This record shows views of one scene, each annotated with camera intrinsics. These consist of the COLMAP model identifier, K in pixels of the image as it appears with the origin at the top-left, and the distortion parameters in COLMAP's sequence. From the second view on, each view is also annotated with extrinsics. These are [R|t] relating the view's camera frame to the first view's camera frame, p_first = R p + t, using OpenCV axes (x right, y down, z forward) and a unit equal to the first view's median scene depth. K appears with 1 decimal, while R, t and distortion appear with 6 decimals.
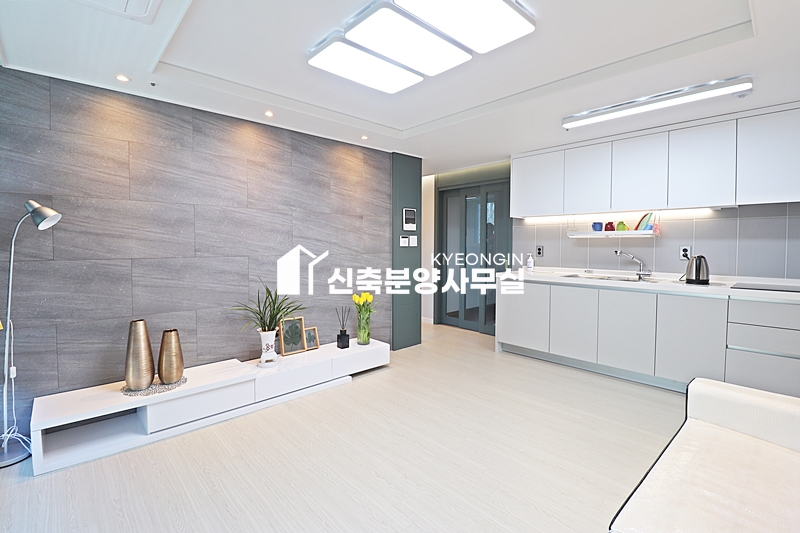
lens RADIAL K [[368.8, 0, 401.2], [0, 368.8, 258.2], [0, 0, 1]] dist [0.001545, -0.014505]
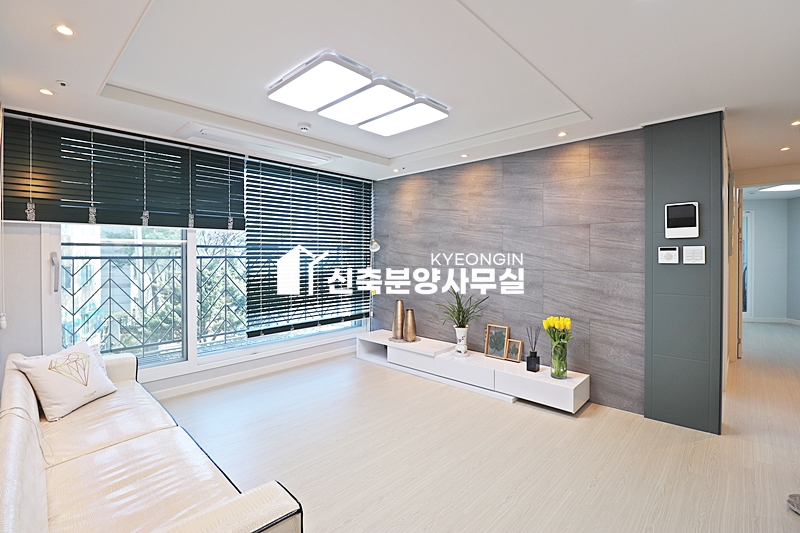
lens RADIAL K [[368.8, 0, 401.2], [0, 368.8, 258.2], [0, 0, 1]] dist [0.001545, -0.014505]
pose [[0.067245, 0.006215, -0.997717, 0.705052], [-0.037746, 0.999281, 0.003680, -0.029449], [0.997022, 0.037412, 0.067431, 0.565081]]
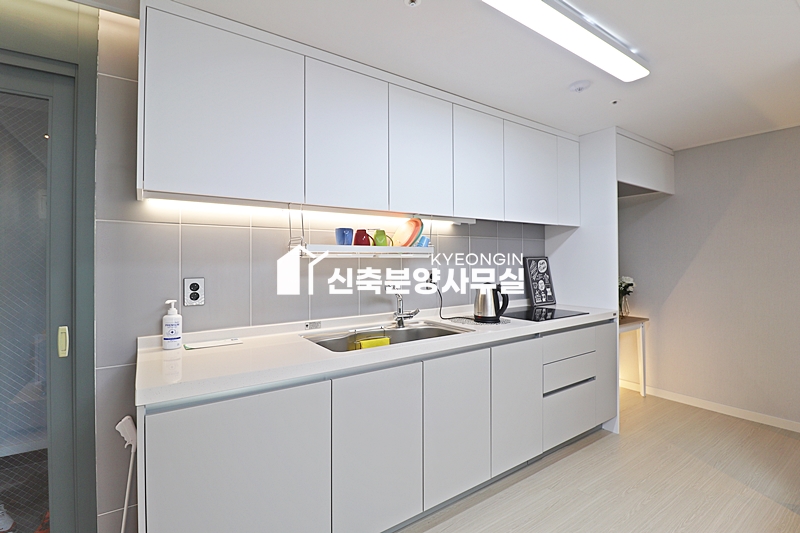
lens RADIAL K [[368.8, 0, 401.2], [0, 368.8, 258.2], [0, 0, 1]] dist [0.001545, -0.014505]
pose [[0.150238, 0.005492, 0.988635, 0.033807], [0.044512, 0.998933, -0.012314, -0.045983], [-0.987647, 0.045856, 0.149834, 0.860715]]
